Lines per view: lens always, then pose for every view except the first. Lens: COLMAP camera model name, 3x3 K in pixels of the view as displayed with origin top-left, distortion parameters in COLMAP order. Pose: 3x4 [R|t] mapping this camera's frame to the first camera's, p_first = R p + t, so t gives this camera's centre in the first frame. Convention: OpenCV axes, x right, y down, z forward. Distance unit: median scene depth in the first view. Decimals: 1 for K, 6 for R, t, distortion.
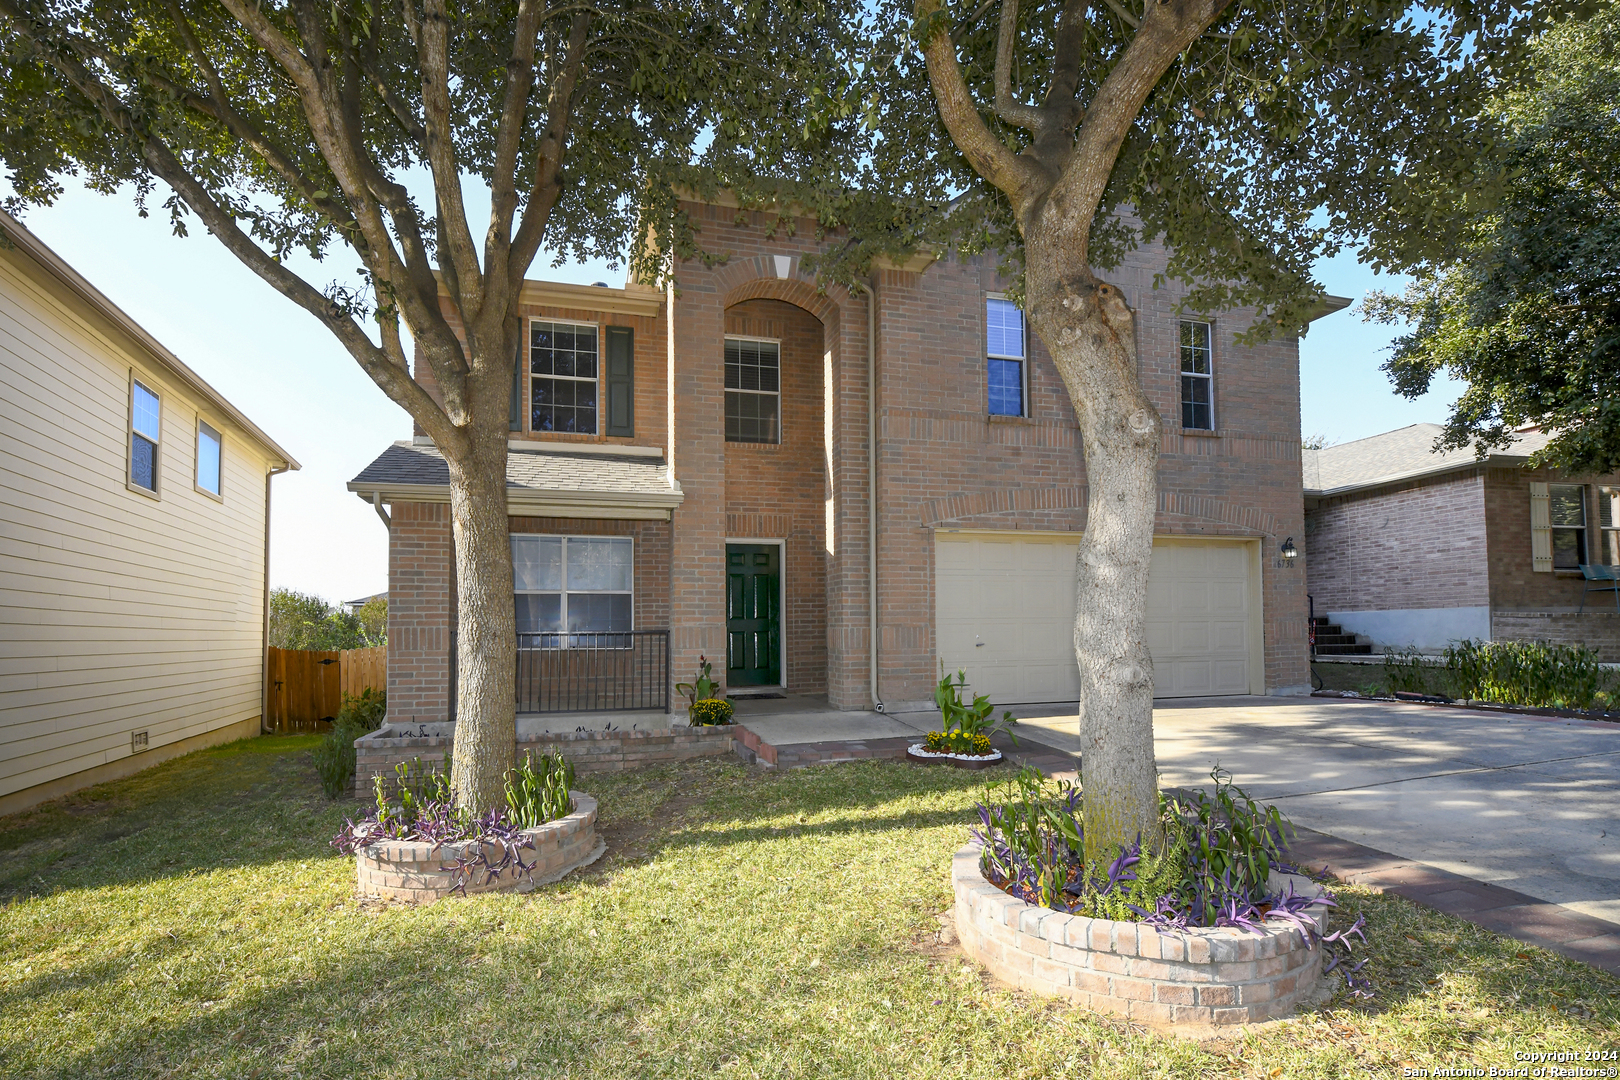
lens RADIAL K [[783.3, 0, 821.1], [0, 783.3, 544.1], [0, 0, 1]] dist [0.002885, 0.000086]
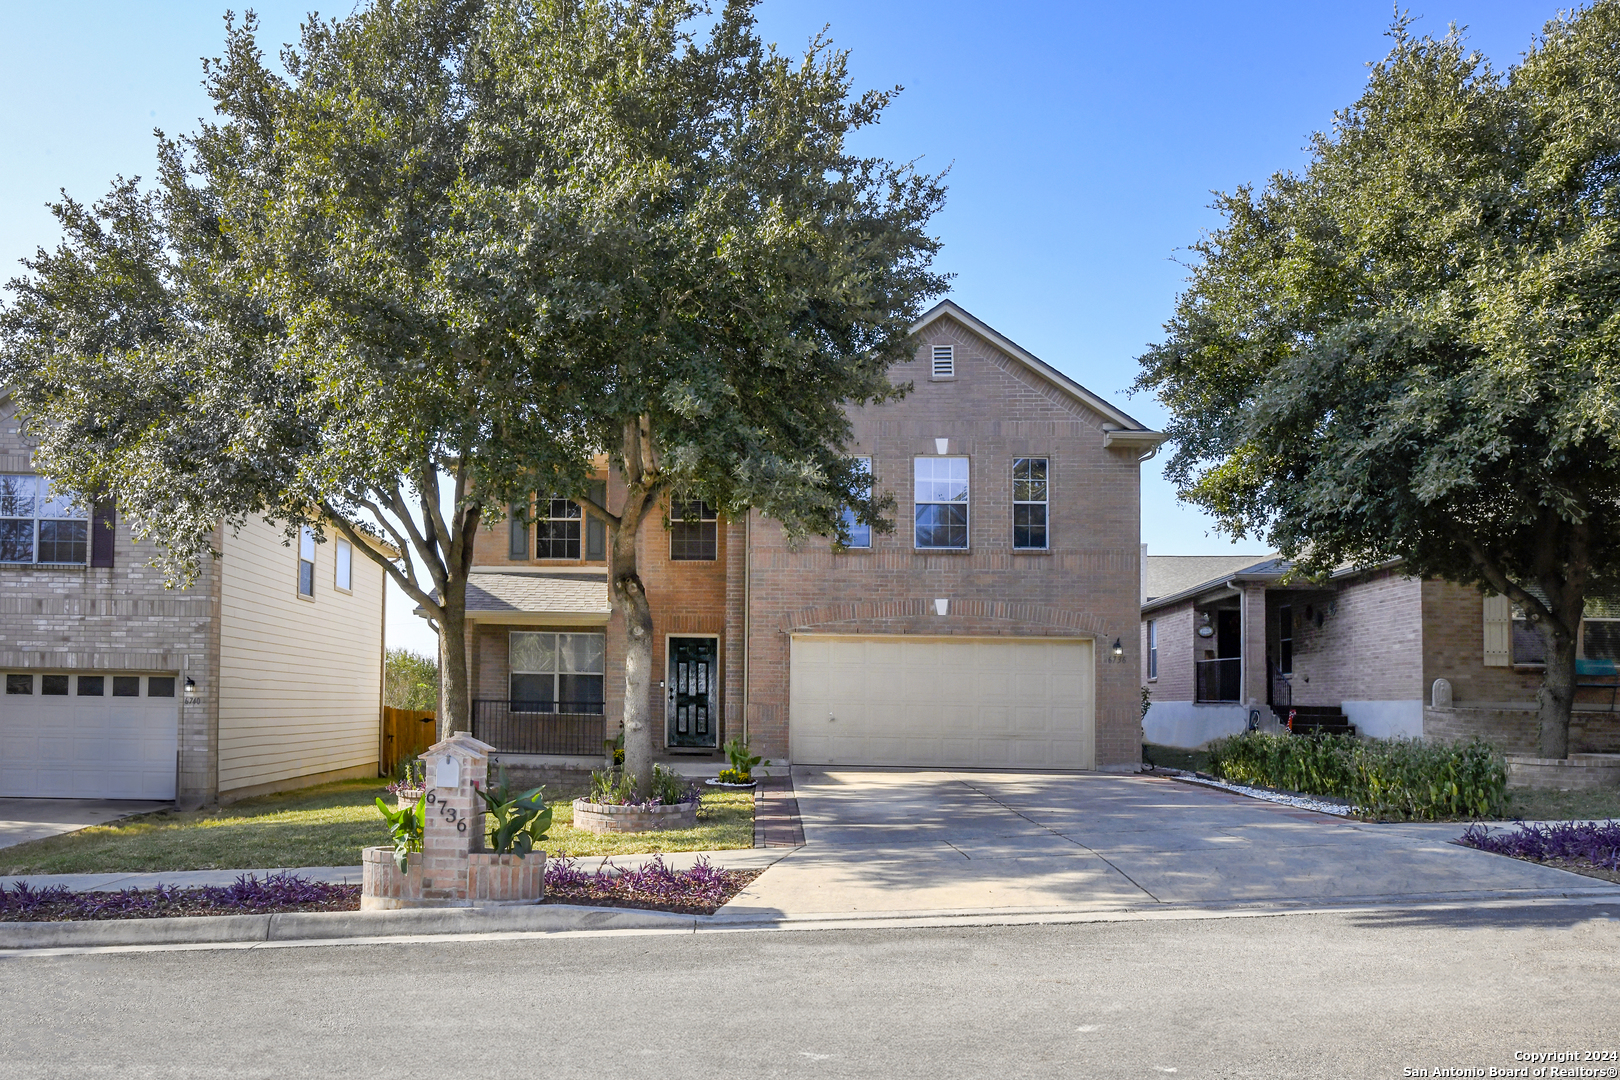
lens RADIAL K [[1167.0, 0, 798.5], [0, 1167.0, 542.7], [0, 0, 1]] dist [0.002260, 0.000430]
pose [[0.958043, -0.012084, -0.286370, 0.656294], [0.004823, 0.999649, -0.026047, -0.110122], [0.286584, 0.023573, 0.957765, -0.843261]]
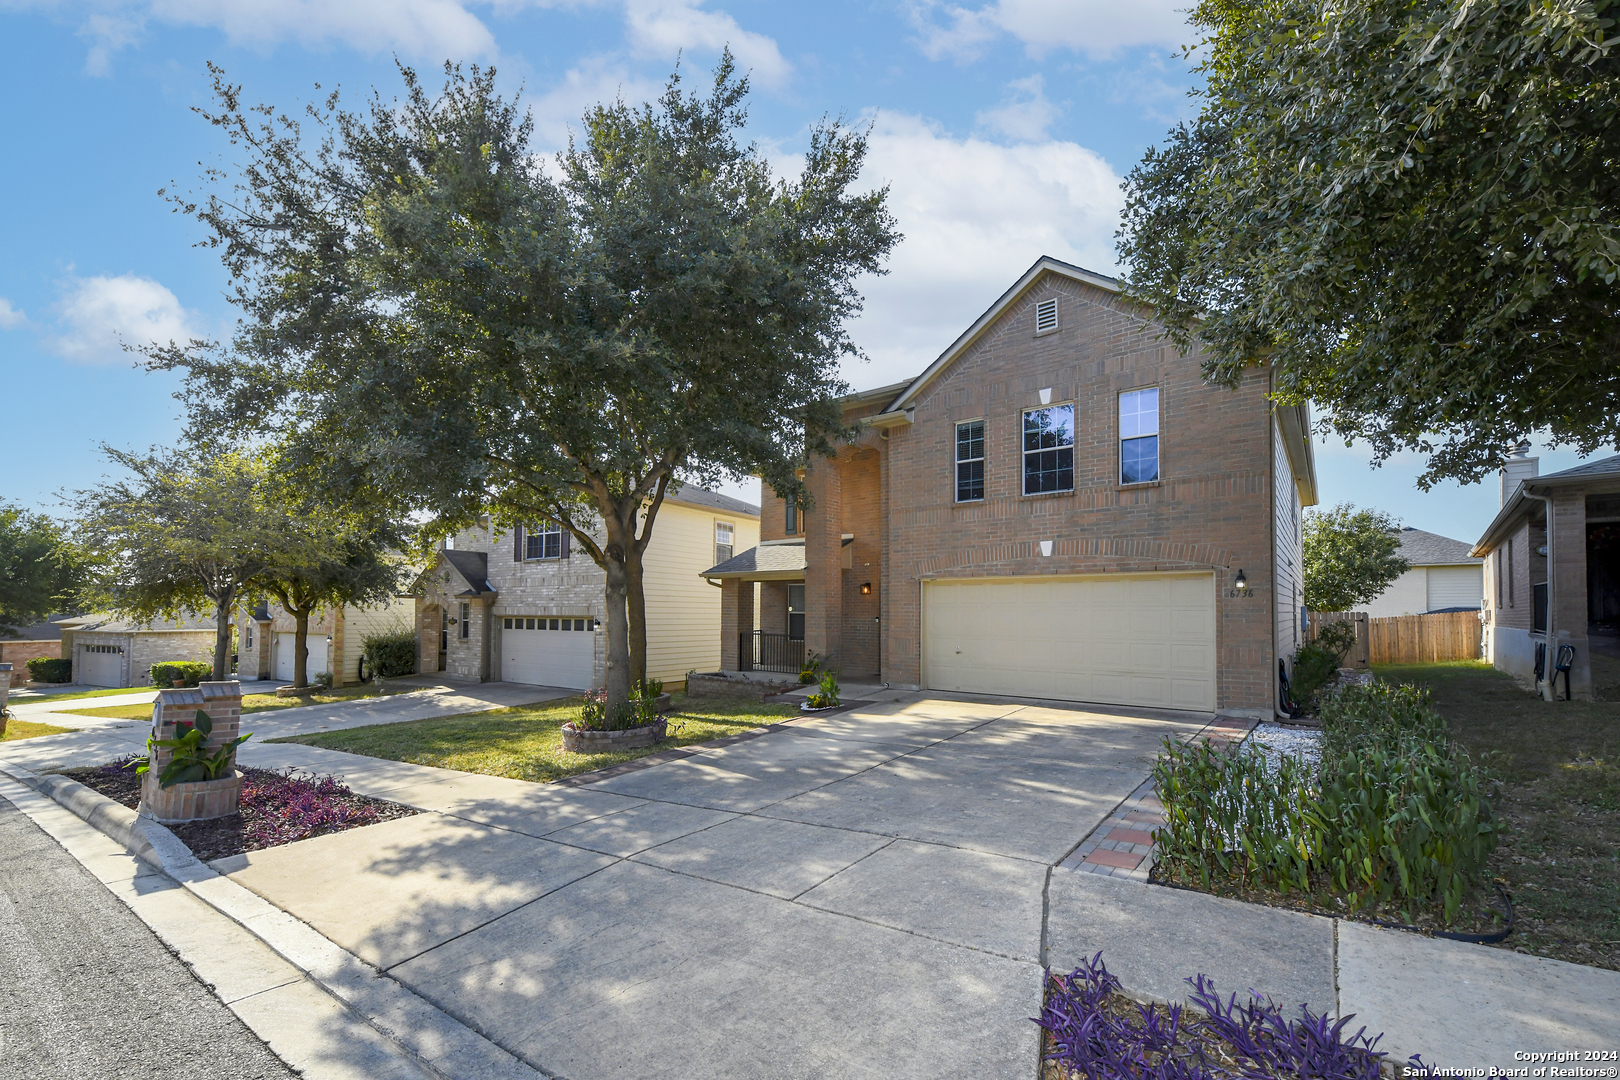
lens RADIAL K [[694.5, 0, 818.3], [0, 694.5, 553.4], [0, 0, 1]] dist [-0.009165, 0.000024]
pose [[0.586796, -0.055631, -0.807822, 1.043507], [0.076166, 0.997006, -0.013333, -0.061896], [0.806145, -0.053705, 0.589276, -0.016635]]
